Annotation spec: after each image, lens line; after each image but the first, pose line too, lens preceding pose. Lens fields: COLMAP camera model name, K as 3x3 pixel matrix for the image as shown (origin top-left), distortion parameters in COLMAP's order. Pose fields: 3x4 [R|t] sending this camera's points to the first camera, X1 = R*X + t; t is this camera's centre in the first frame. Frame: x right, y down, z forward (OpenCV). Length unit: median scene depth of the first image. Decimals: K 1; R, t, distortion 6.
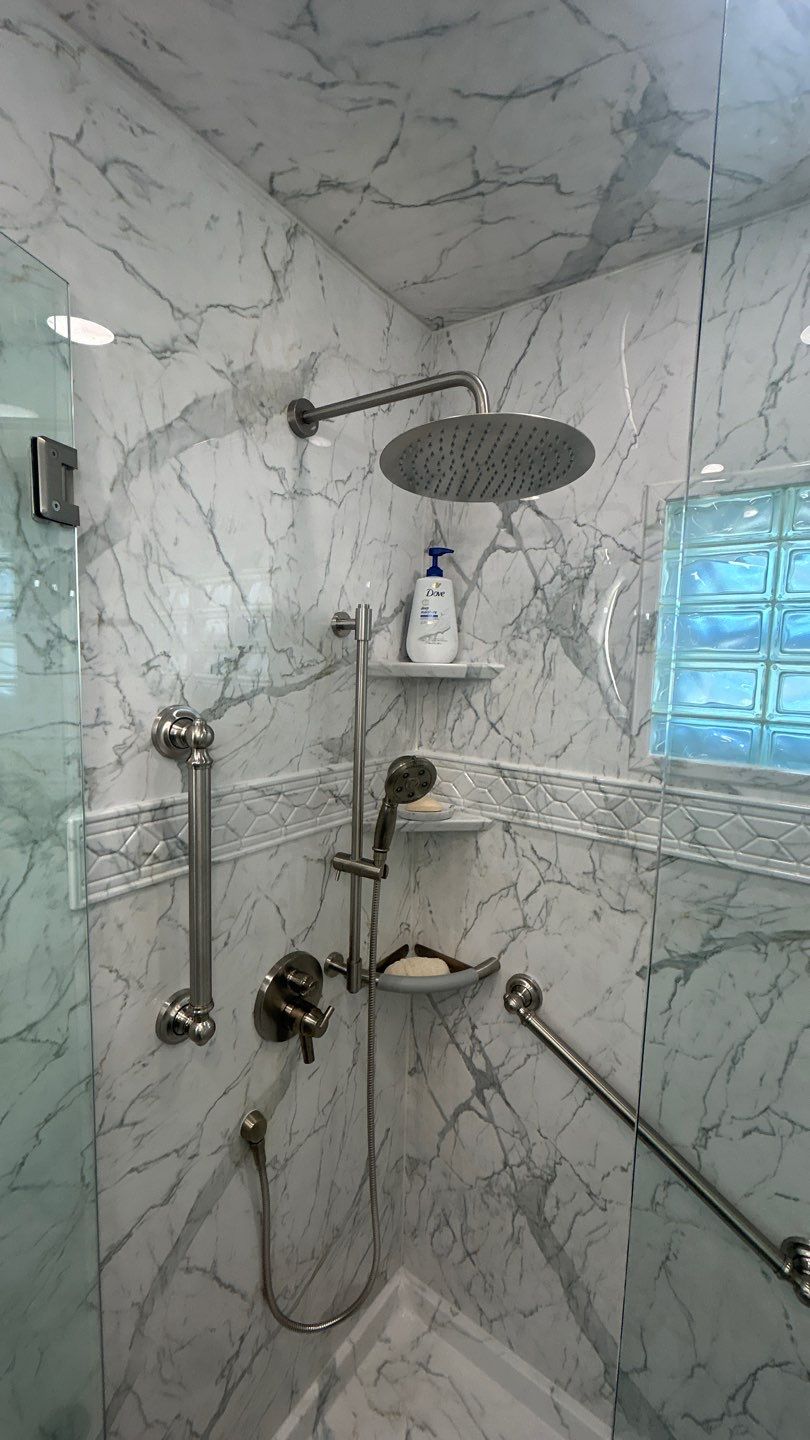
lens RADIAL K [[577.6, 0, 409.0], [0, 577.6, 721.1], [0, 0, 1]] dist [-0.000036, 0.000486]
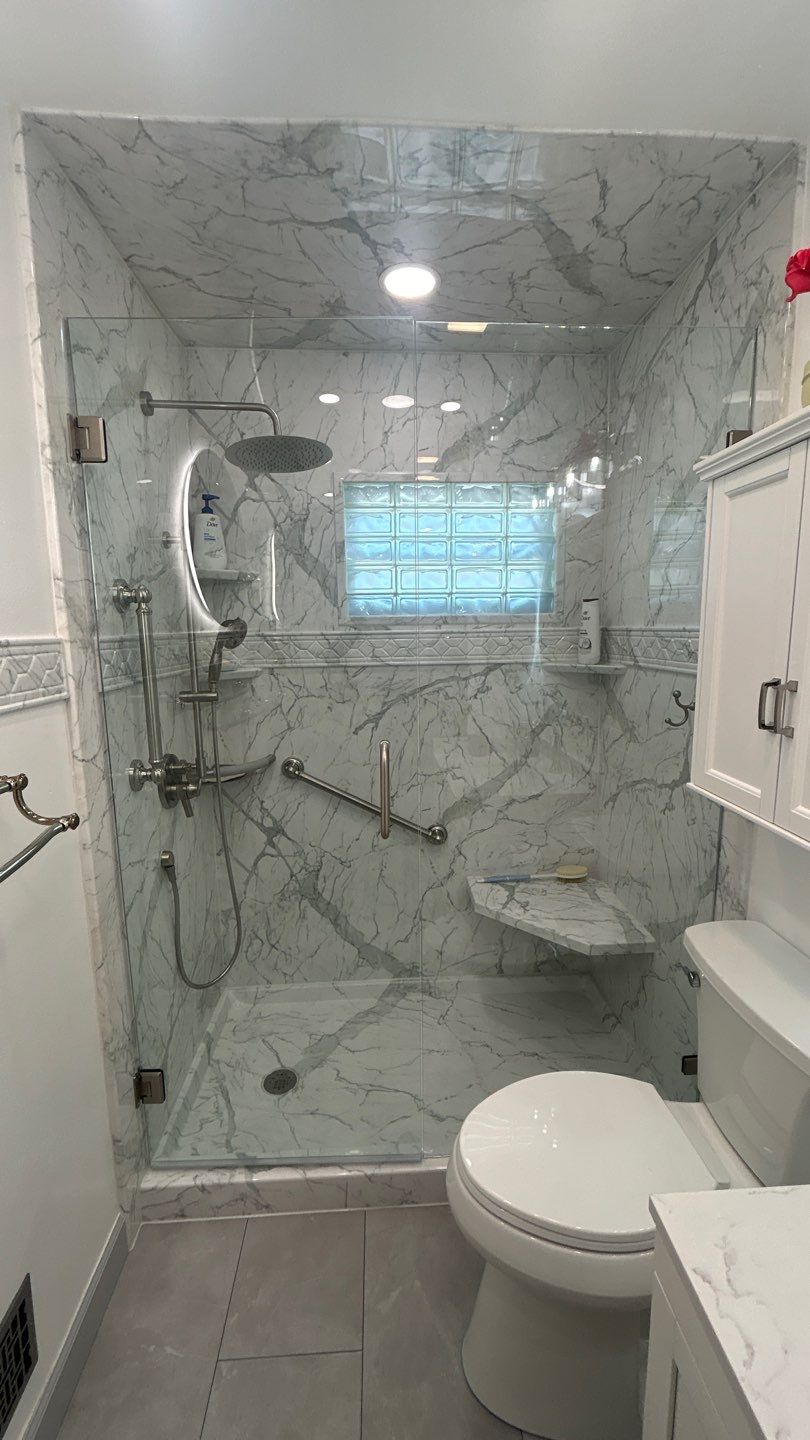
lens RADIAL K [[580.0, 0, 408.1], [0, 580.0, 719.2], [0, 0, 1]] dist [-0.001165, 0.000621]
pose [[0.772903, -0.139799, 0.618932, -0.595387], [0.103230, 0.990136, 0.094733, 0.207828], [-0.626071, -0.009327, 0.779711, -0.563524]]
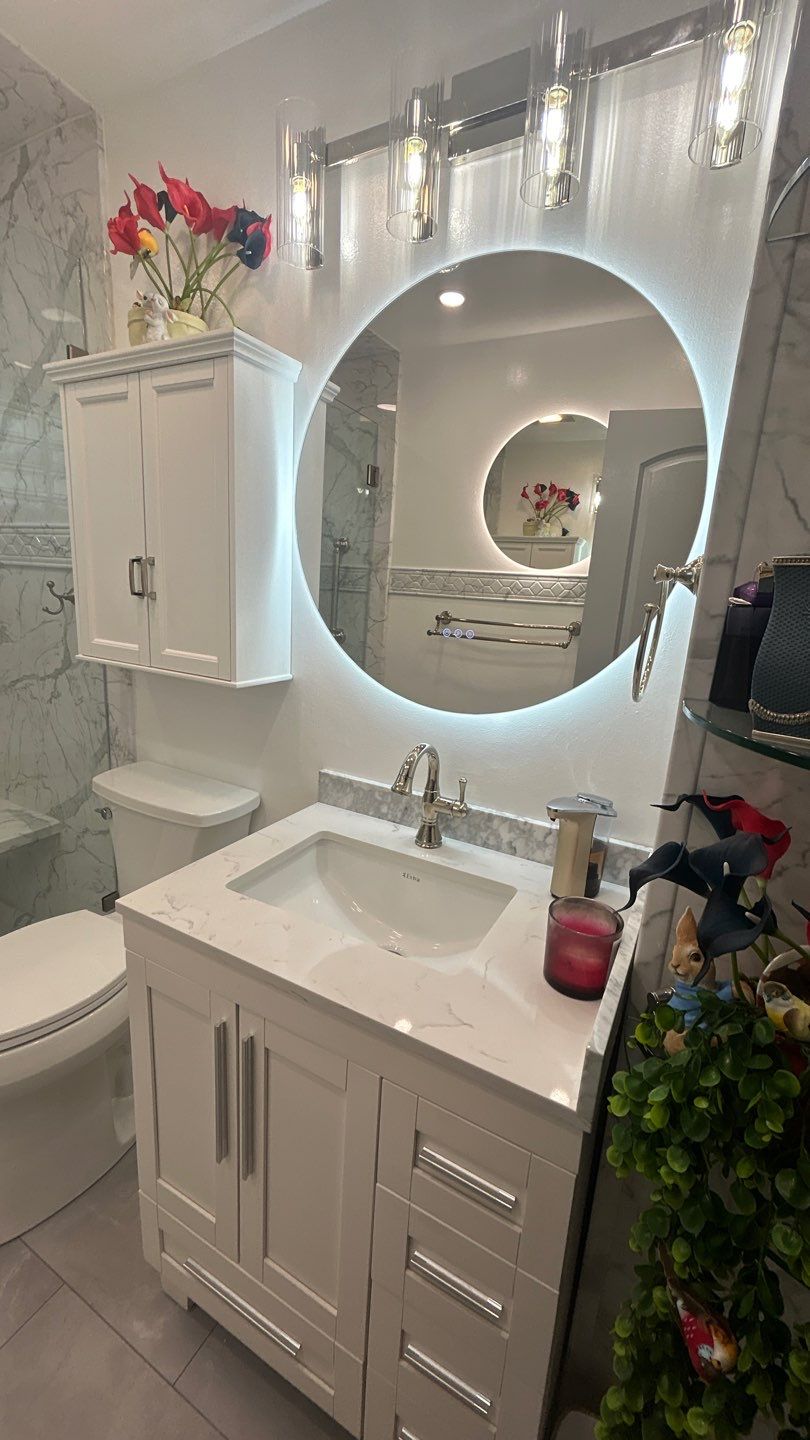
lens RADIAL K [[580.0, 0, 408.1], [0, 580.0, 719.2], [0, 0, 1]] dist [-0.001165, 0.000621]
pose [[-0.137275, -0.263169, 0.954933, -0.868320], [0.040814, 0.961739, 0.270912, 0.299919], [-0.989692, 0.076164, -0.121282, -0.596351]]
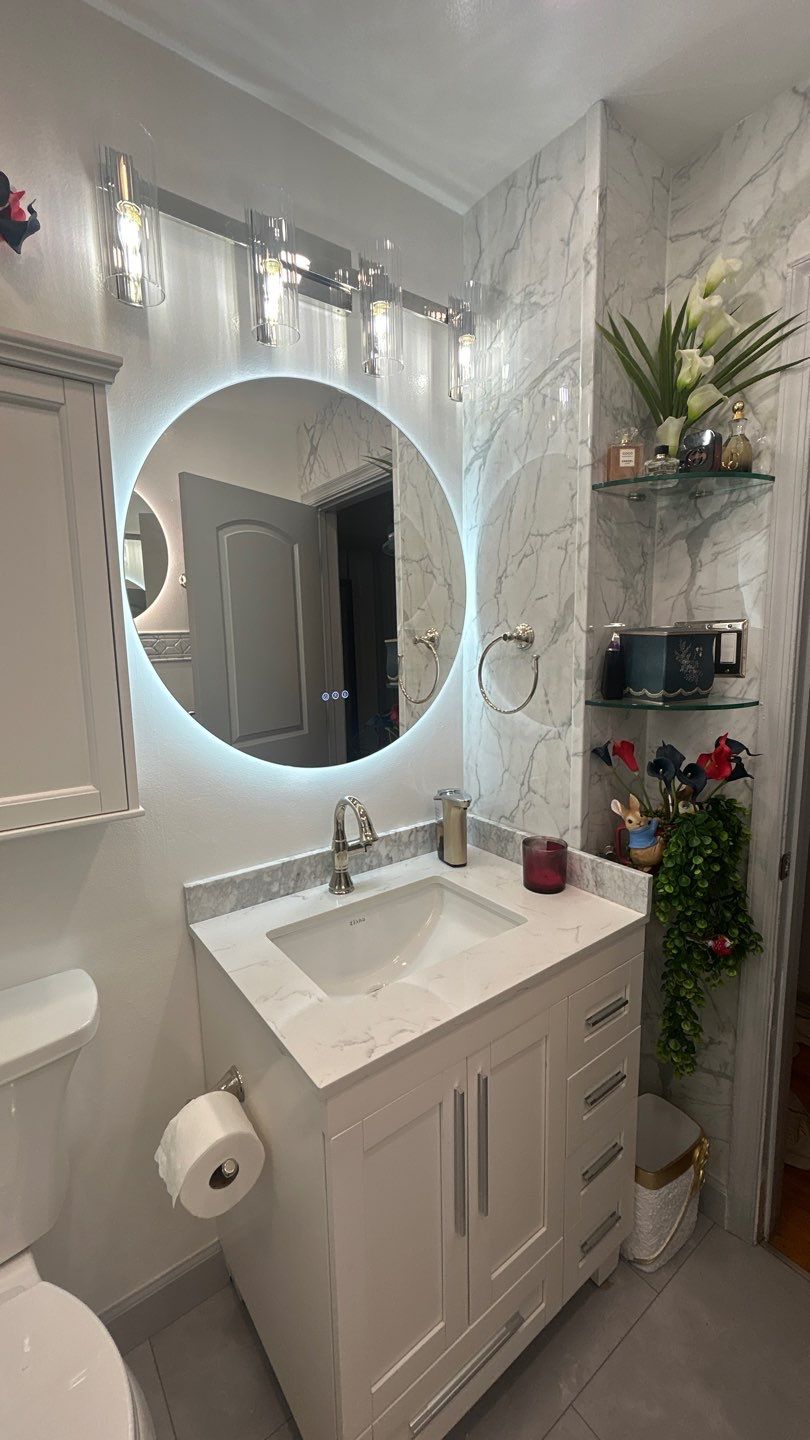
lens RADIAL K [[580.0, 0, 408.1], [0, 580.0, 719.2], [0, 0, 1]] dist [-0.001165, 0.000621]
pose [[-0.957826, -0.054616, 0.282109, -0.385750], [0.017669, 0.968719, 0.247532, 0.208022], [-0.286804, 0.242077, -0.926899, 0.140938]]
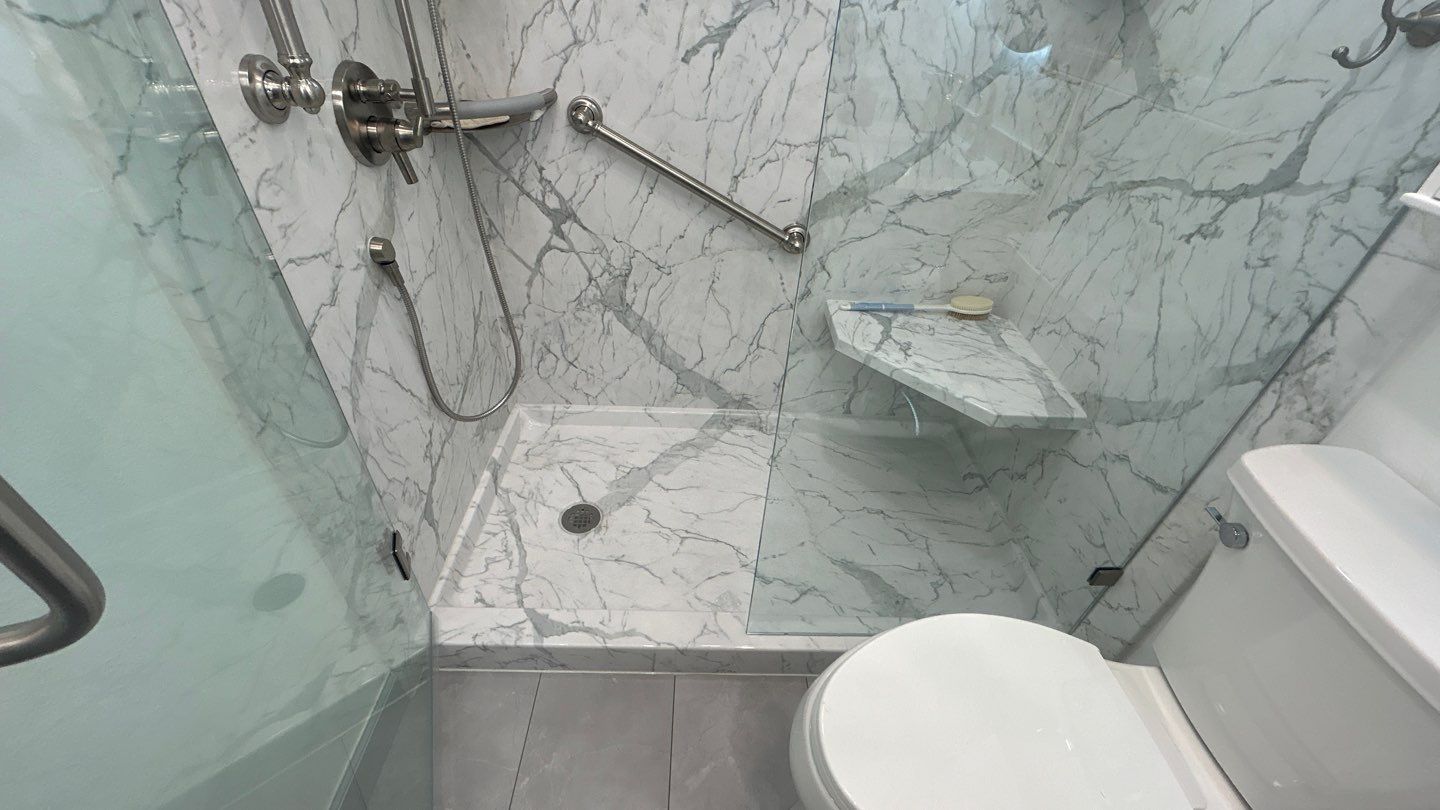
lens RADIAL K [[580.0, 0, 721.8], [0, 580.0, 400.8], [0, 0, 1]] dist [-0.001165, 0.000621]
pose [[0.798838, -0.356105, 0.484816, -0.324175], [0.033129, 0.830772, 0.555627, 0.329237], [-0.600633, -0.427794, 0.675450, -0.122337]]
